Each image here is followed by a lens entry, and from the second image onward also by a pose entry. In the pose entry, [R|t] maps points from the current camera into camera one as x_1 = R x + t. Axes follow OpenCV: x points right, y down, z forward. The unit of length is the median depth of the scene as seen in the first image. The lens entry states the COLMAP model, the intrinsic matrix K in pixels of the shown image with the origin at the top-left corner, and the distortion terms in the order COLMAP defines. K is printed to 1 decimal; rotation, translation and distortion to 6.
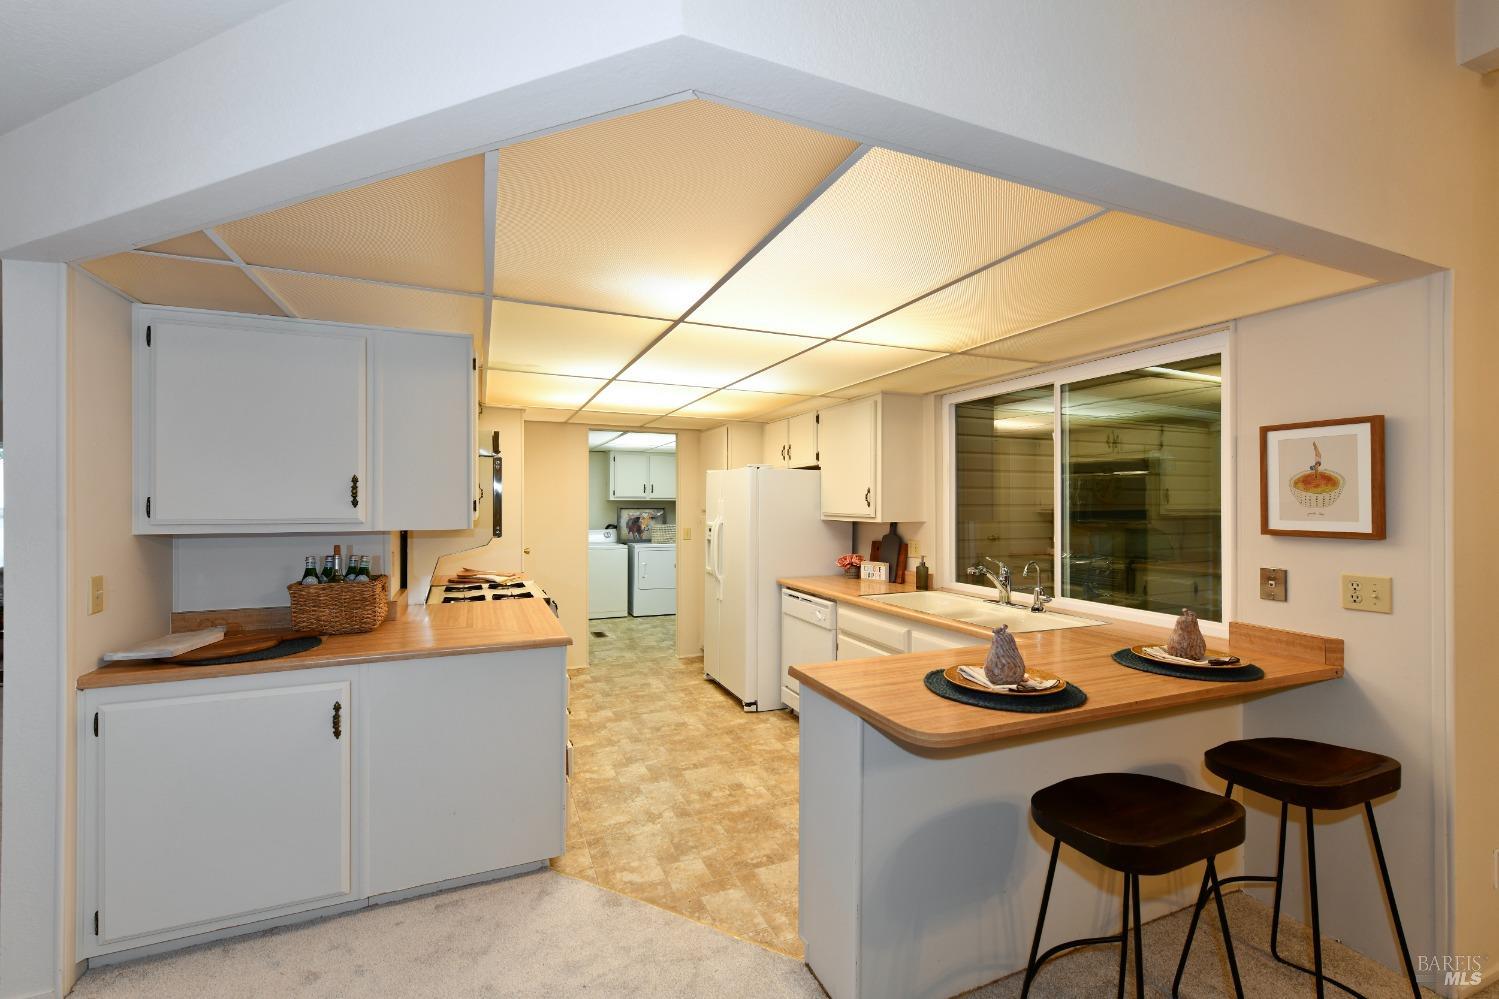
lens RADIAL K [[584.1, 0, 760.0], [0, 584.1, 500.4], [0, 0, 1]] dist [0.002570, -0.000038]
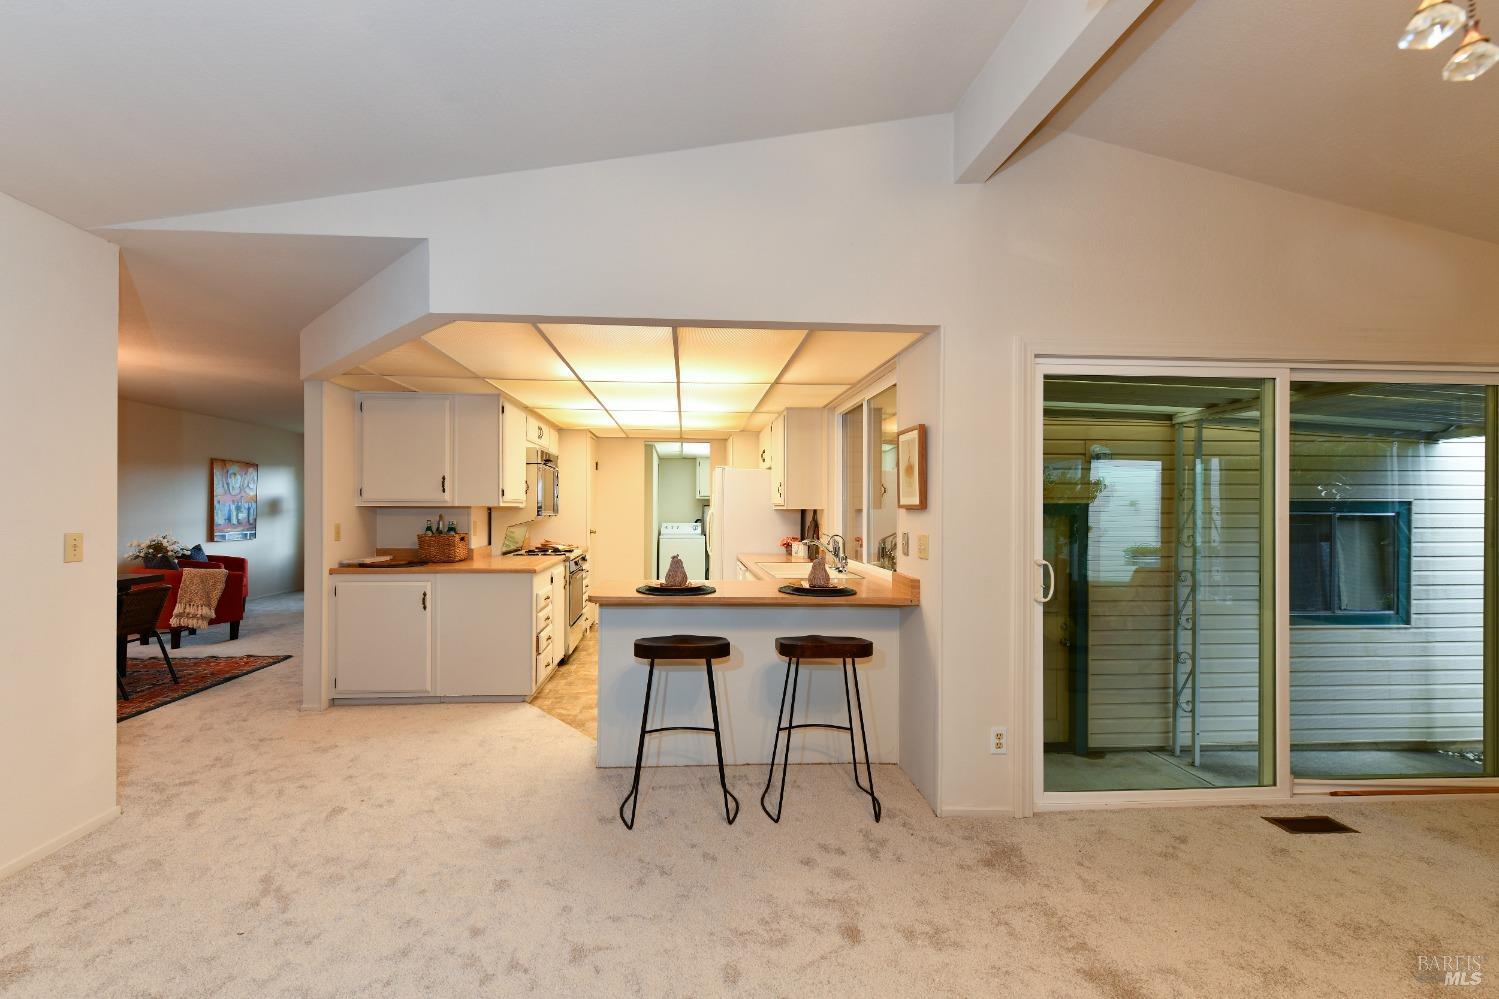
lens RADIAL K [[610.7, 0, 725.5], [0, 610.7, 512.0], [0, 0, 1]] dist [0.001631, 0.000040]
pose [[0.922600, 0.008394, -0.385666, 0.714097], [-0.005757, 0.999952, 0.007990, 0.041677], [0.385714, -0.005151, 0.922604, -0.355744]]
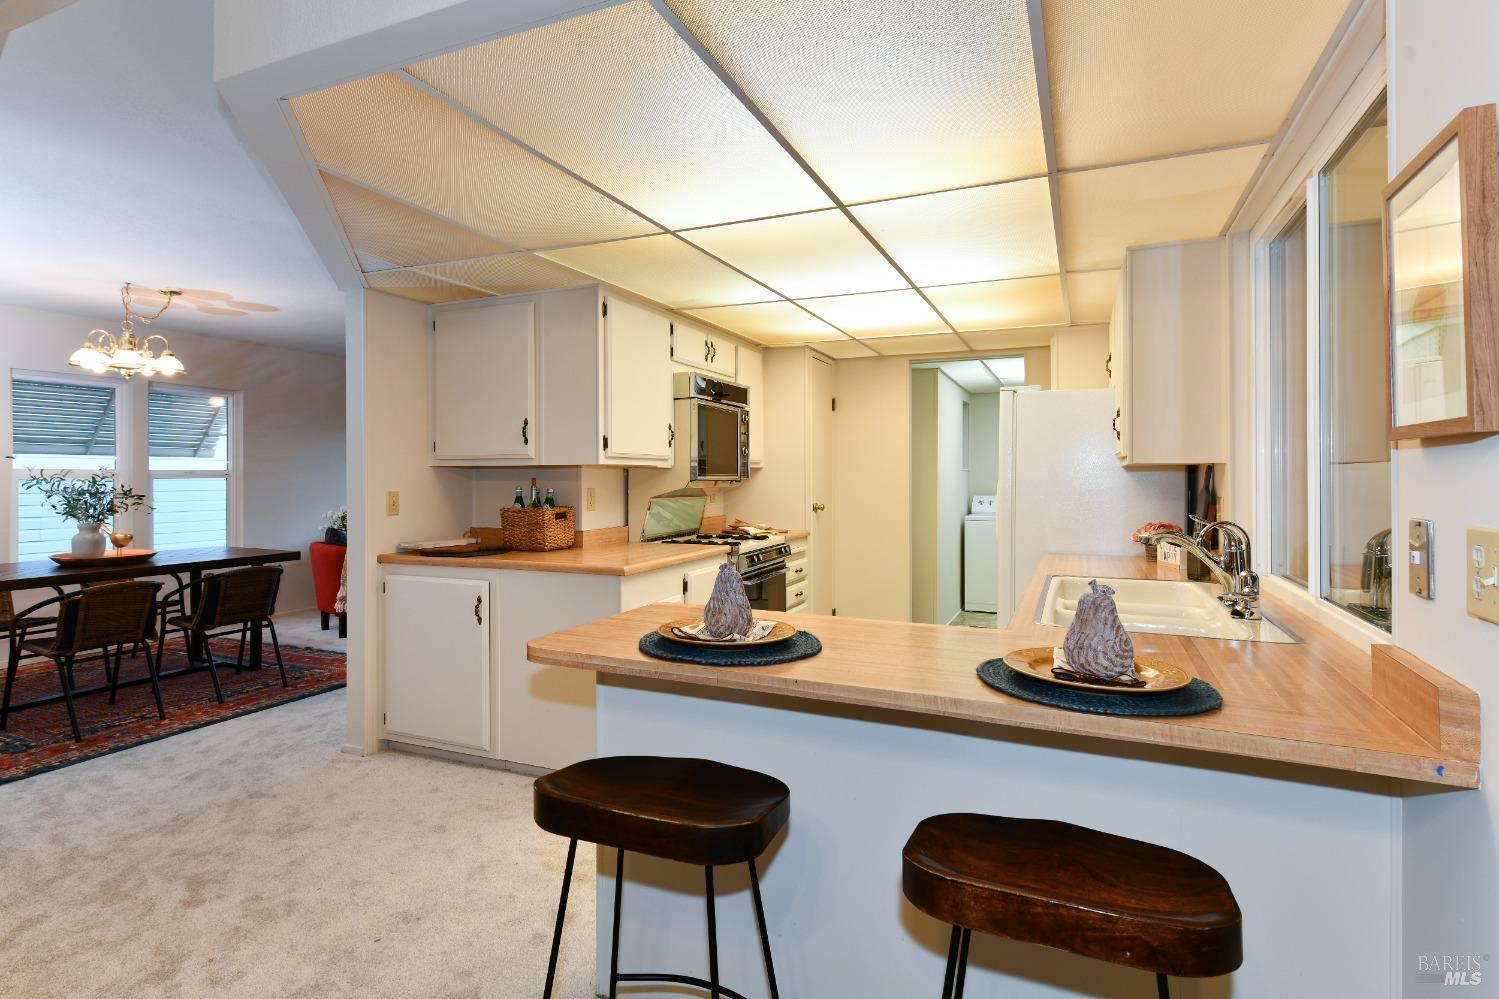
lens RADIAL K [[781.7, 0, 732.4], [0, 781.7, 476.2], [0, 0, 1]] dist [0.004387, -0.000955]
pose [[0.627060, -0.000905, -0.778971, 0.684101], [0.002668, 0.999996, 0.000986, 0.061571], [0.778967, -0.002696, 0.627059, 0.264252]]
